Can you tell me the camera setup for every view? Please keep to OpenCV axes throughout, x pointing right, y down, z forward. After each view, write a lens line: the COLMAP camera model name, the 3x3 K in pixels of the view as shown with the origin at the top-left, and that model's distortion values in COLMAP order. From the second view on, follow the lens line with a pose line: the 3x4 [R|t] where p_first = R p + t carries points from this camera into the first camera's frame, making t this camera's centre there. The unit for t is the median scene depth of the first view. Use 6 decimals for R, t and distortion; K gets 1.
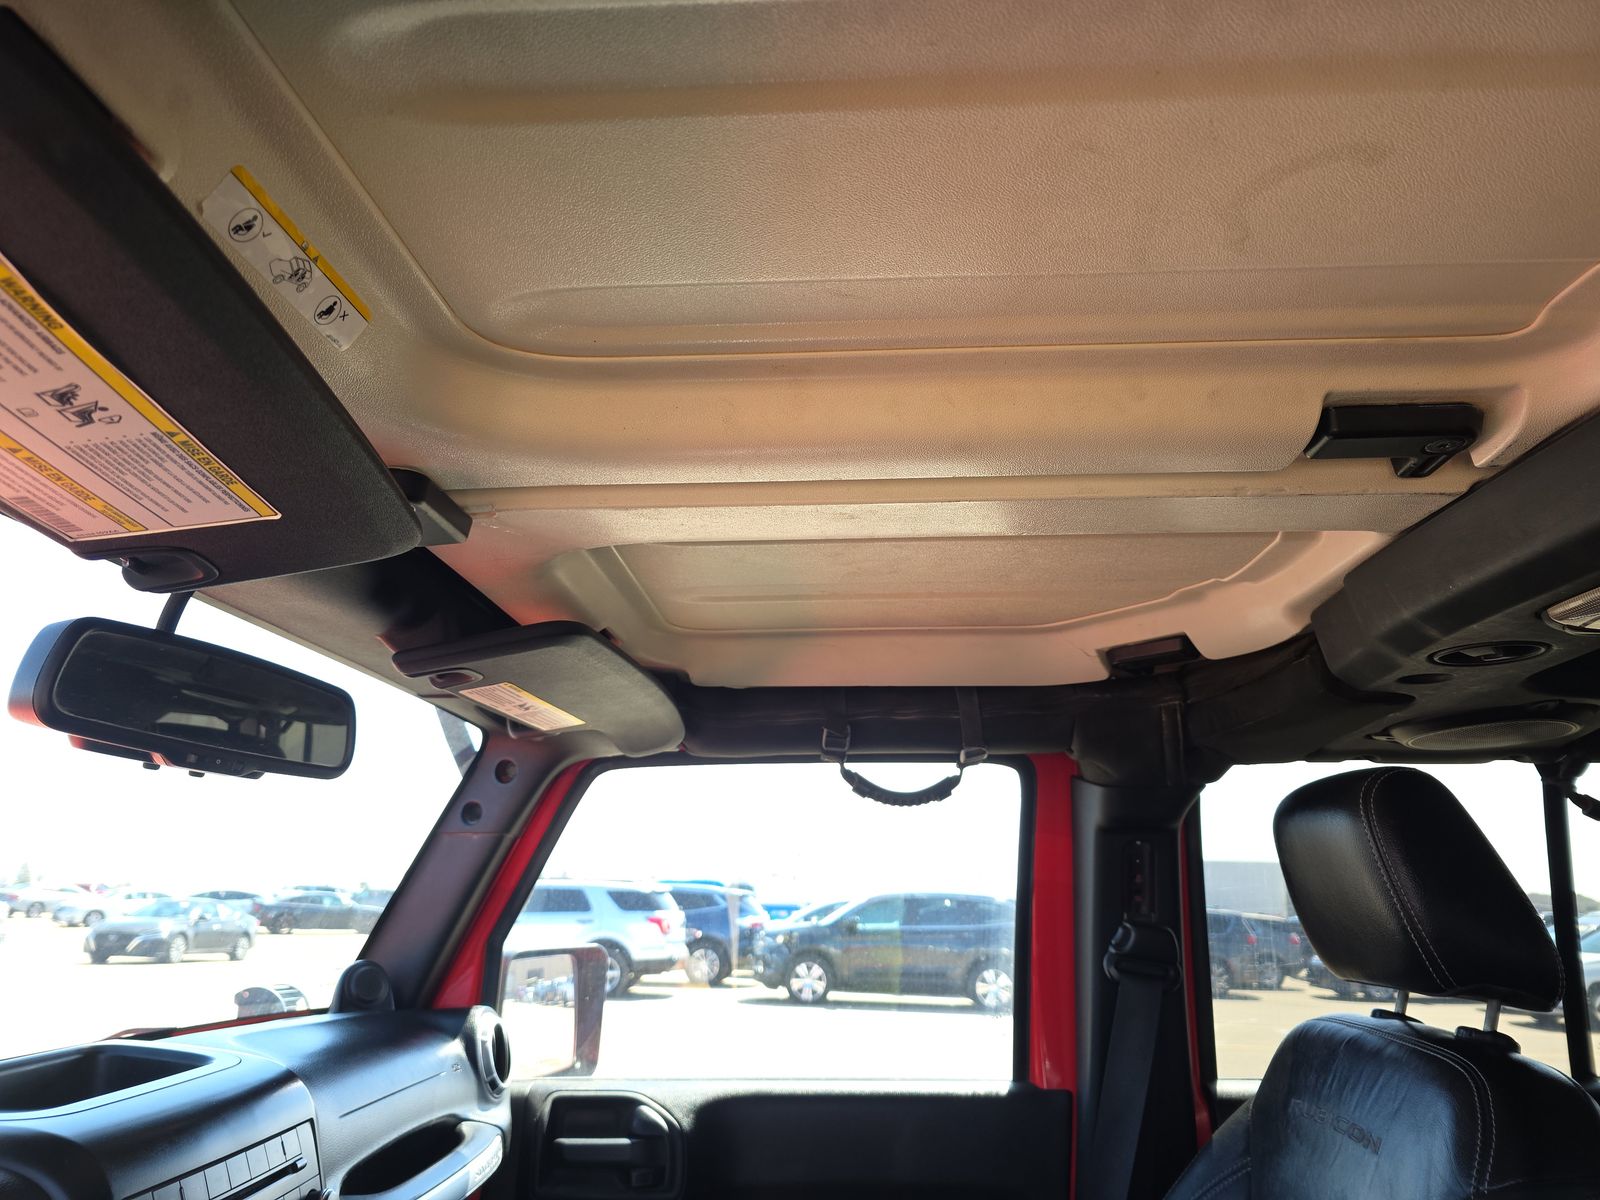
lens RADIAL K [[1107.0, 0, 803.8], [0, 1107.0, 614.9], [0, 0, 1]] dist [0.081736, -0.110889]
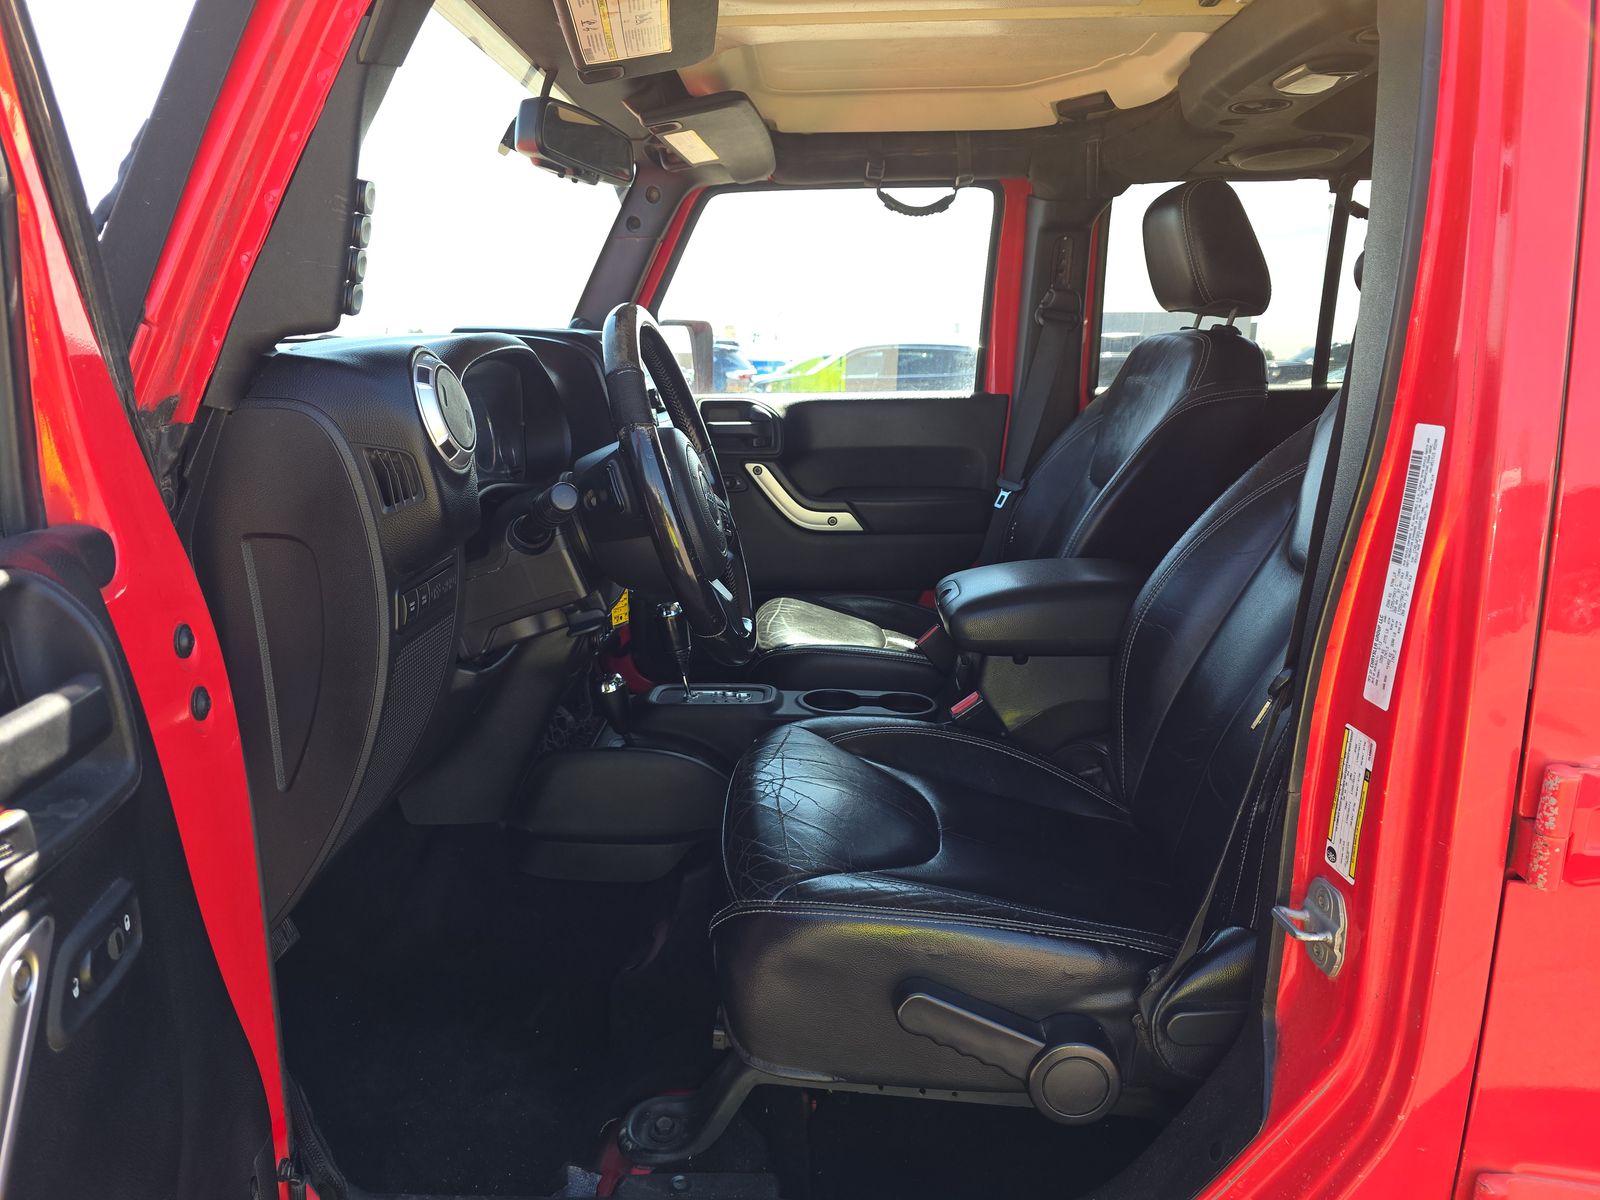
lens RADIAL K [[1107.0, 0, 803.8], [0, 1107.0, 614.9], [0, 0, 1]] dist [0.081736, -0.110889]
pose [[0.999735, -0.015059, 0.017433, -0.104431], [0.005478, 0.890447, 0.455054, -0.042782], [-0.022375, -0.454838, 0.890293, -0.638646]]
